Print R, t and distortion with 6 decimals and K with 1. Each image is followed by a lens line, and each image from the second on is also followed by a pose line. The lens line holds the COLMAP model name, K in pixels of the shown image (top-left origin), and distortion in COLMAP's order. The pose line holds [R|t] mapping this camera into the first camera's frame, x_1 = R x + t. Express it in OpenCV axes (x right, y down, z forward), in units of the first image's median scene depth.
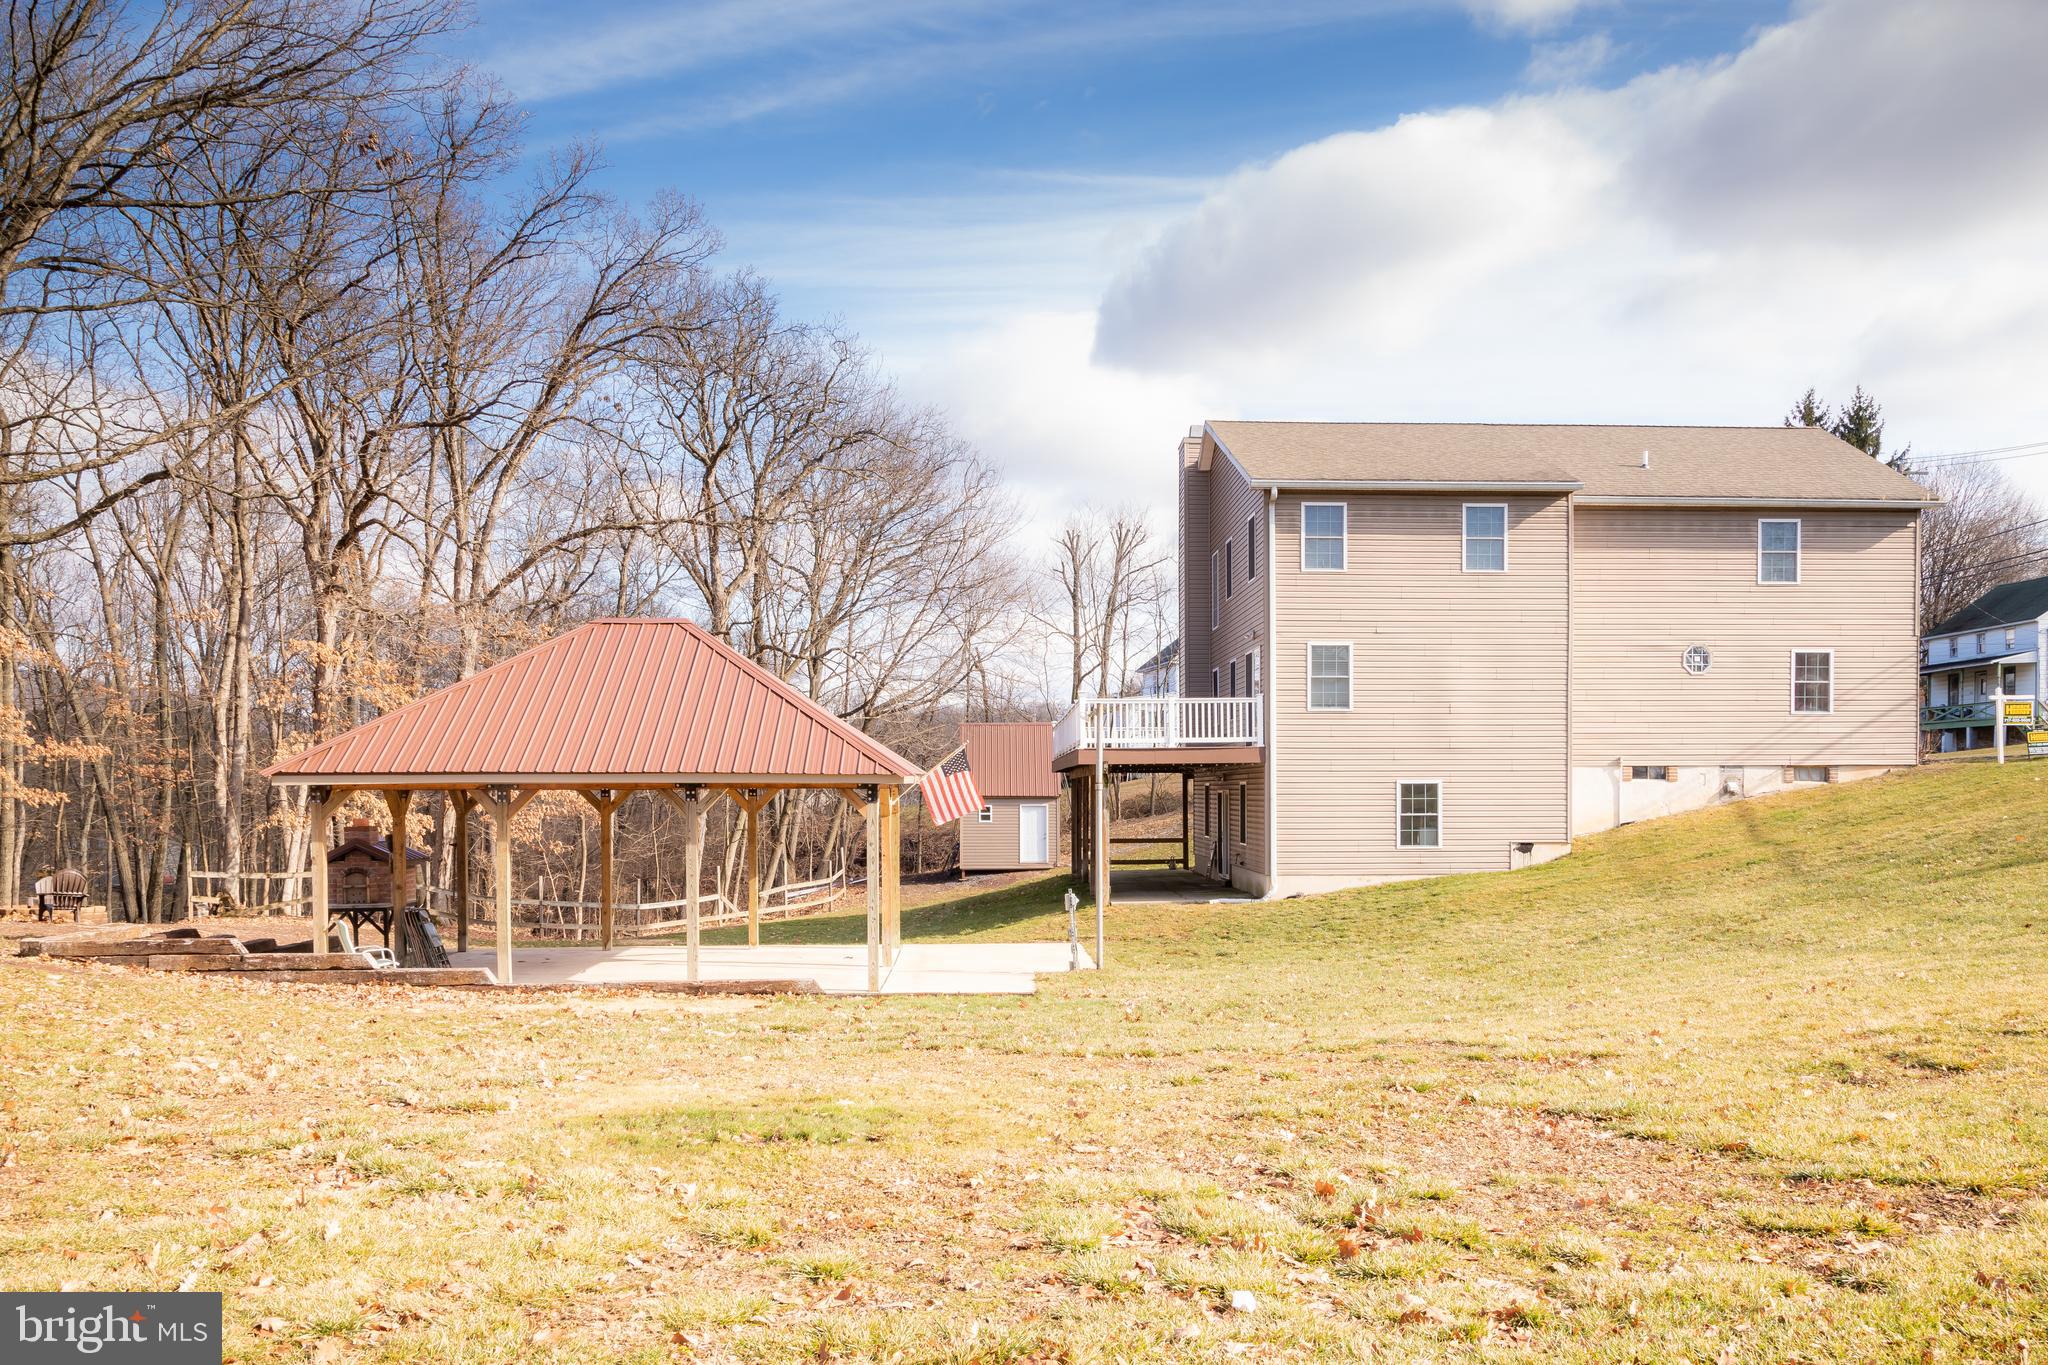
lens RADIAL K [[1641.4, 0, 1062.1], [0, 1641.4, 831.7], [0, 0, 1]] dist [-0.007852, -0.000268]
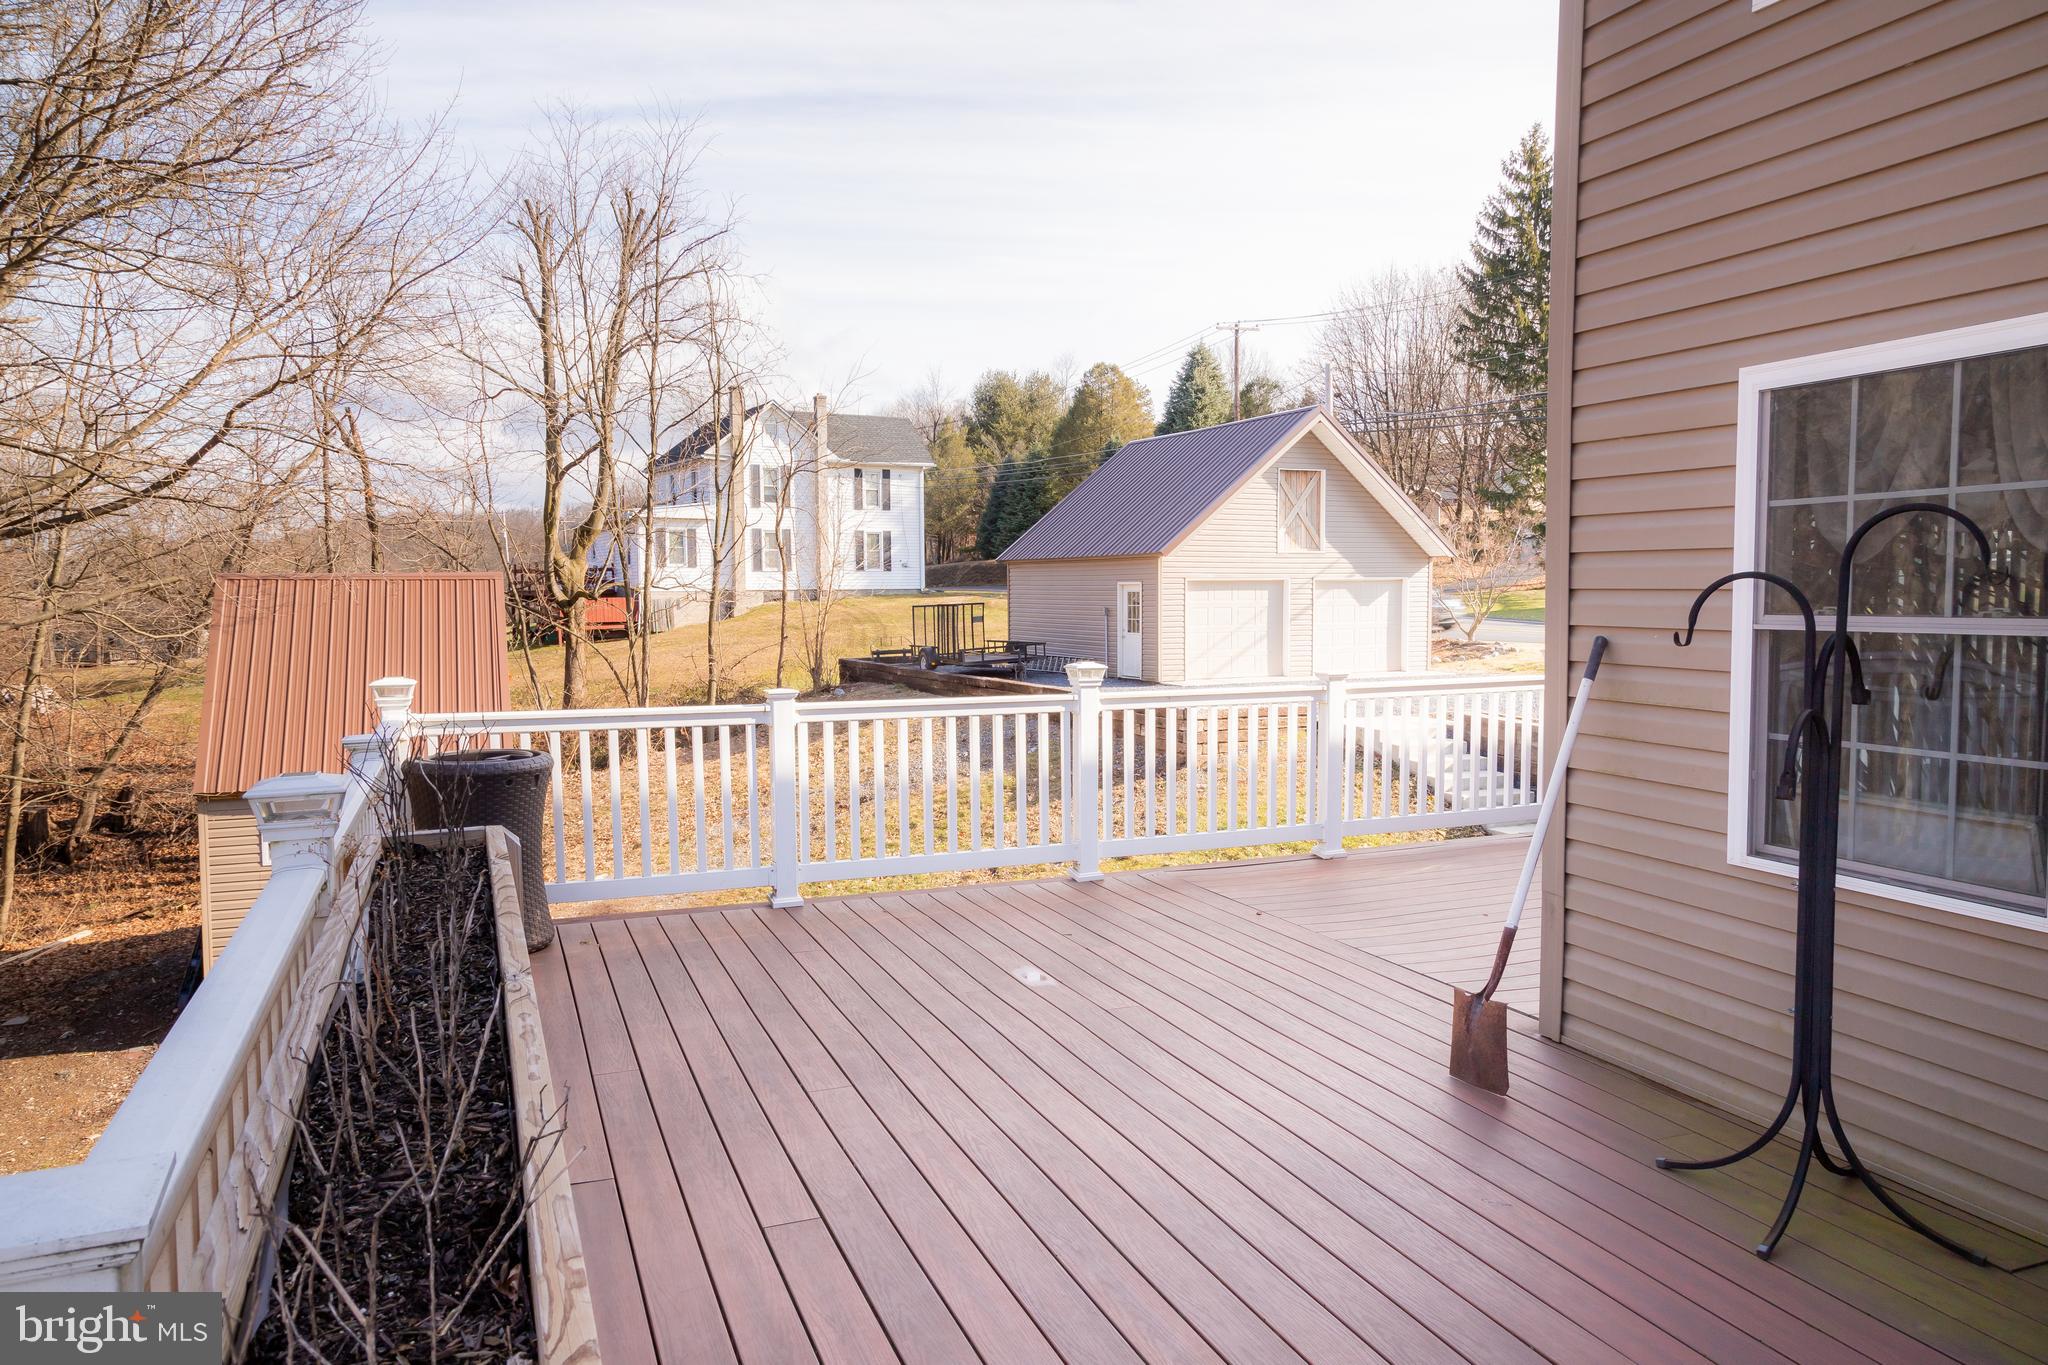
lens RADIAL K [[1362.8, 0, 1012.0], [0, 1362.8, 689.9], [0, 0, 1]] dist [0.015857, -0.002995]
pose [[0.947383, -0.025132, 0.319115, 0.015496], [0.008798, 0.998581, 0.052525, -0.098671], [-0.319983, -0.046954, 0.946259, 1.172910]]
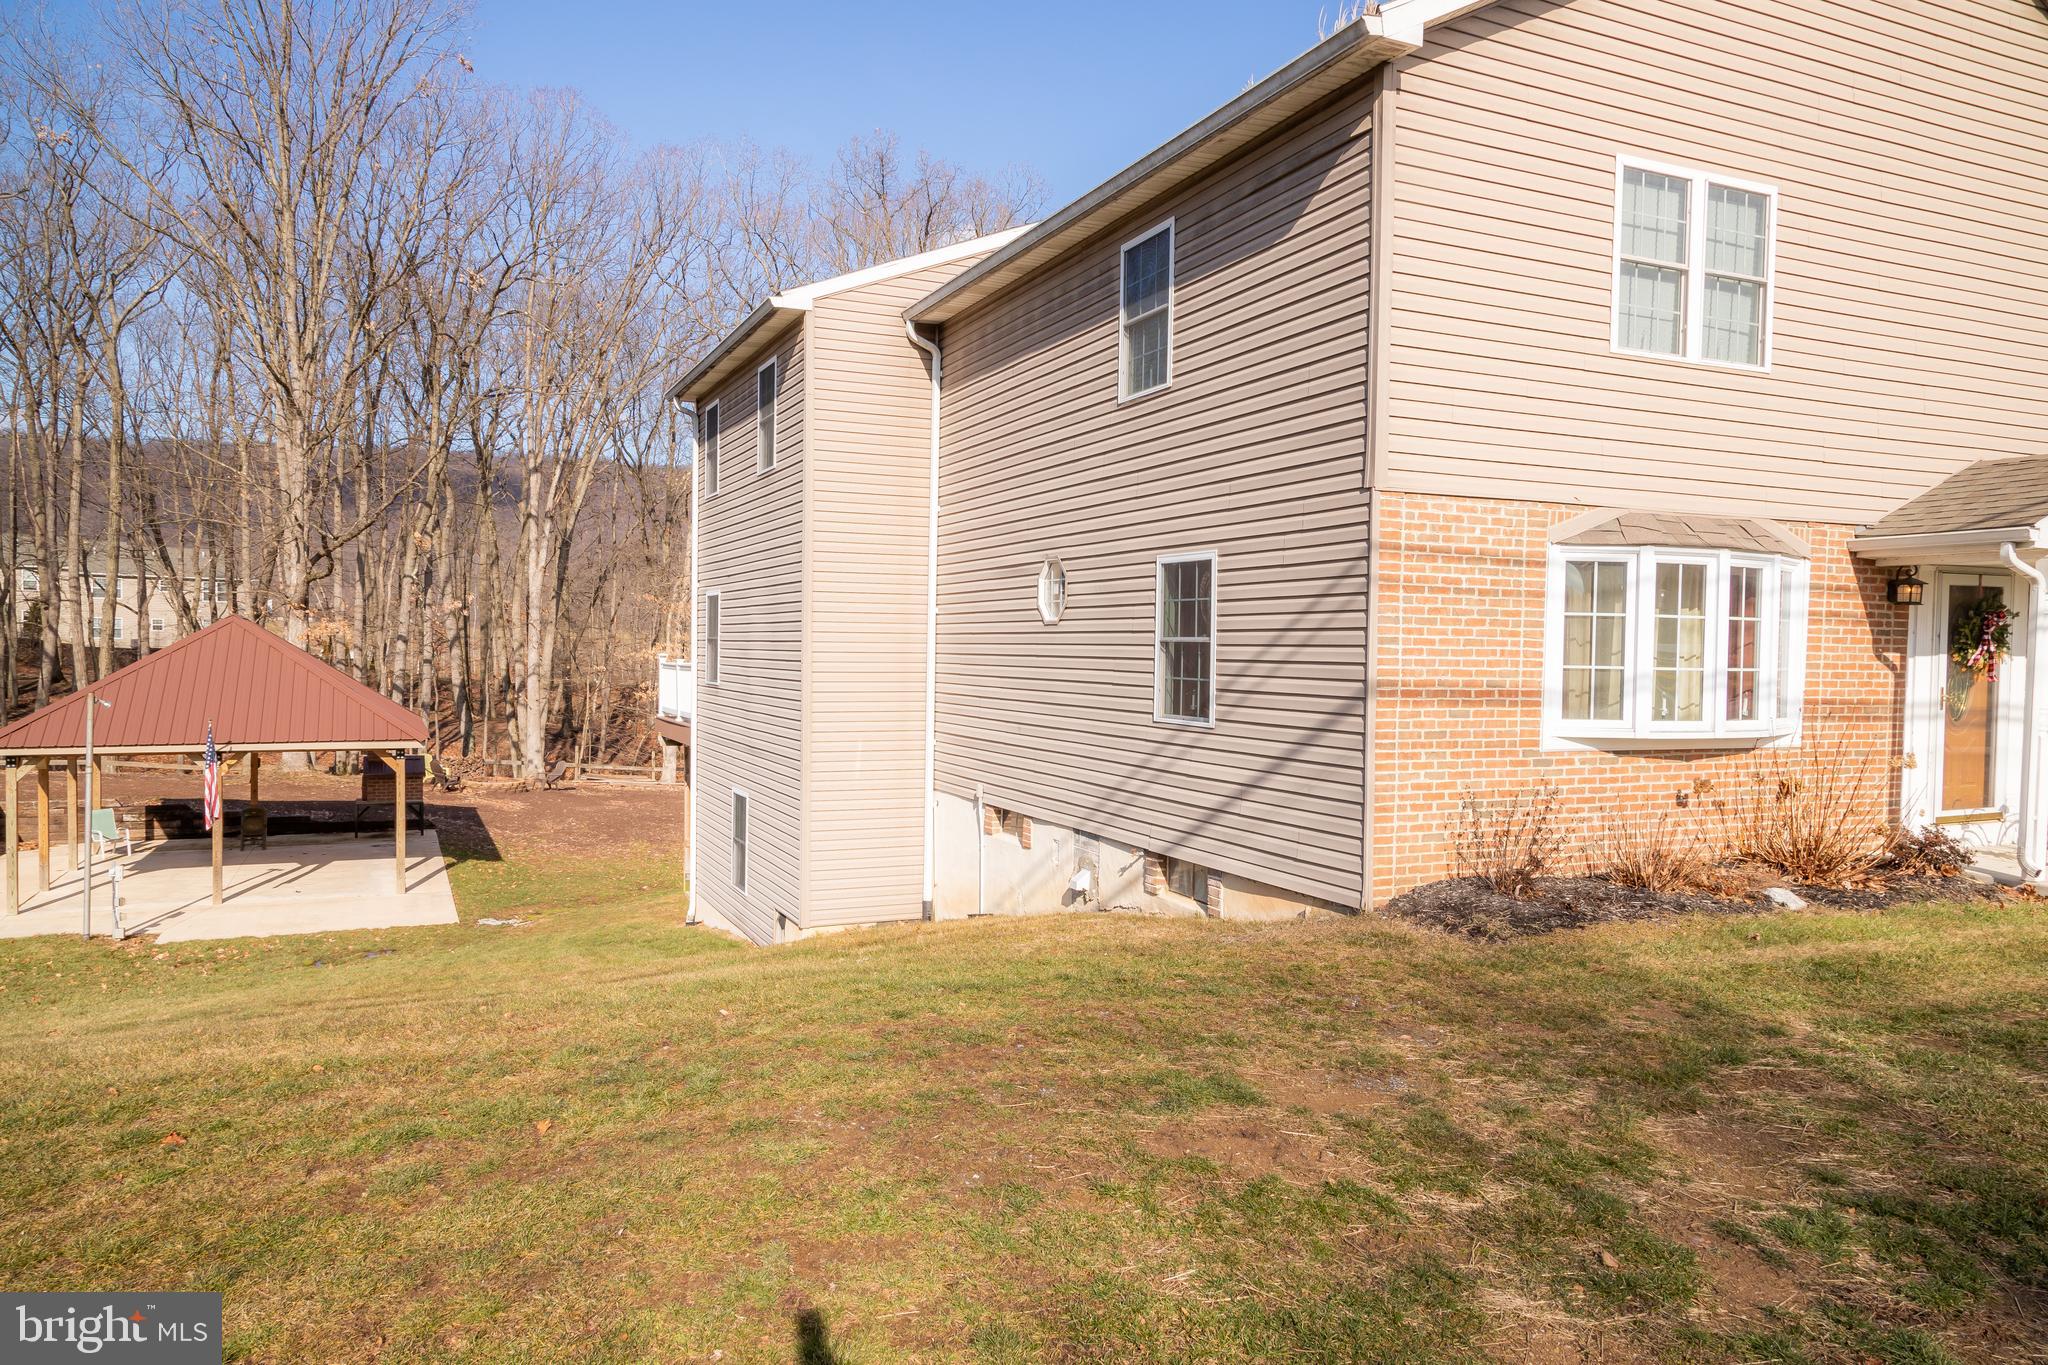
lens RADIAL K [[1362.8, 0, 1040.7], [0, 1362.8, 689.9], [0, 0, 1]] dist [0.015857, -0.002995]
pose [[0.370919, 0.039396, -0.927829, 0.742363], [-0.039706, 0.998859, 0.026538, -0.087399], [0.927816, 0.026997, 0.372060, 0.857515]]
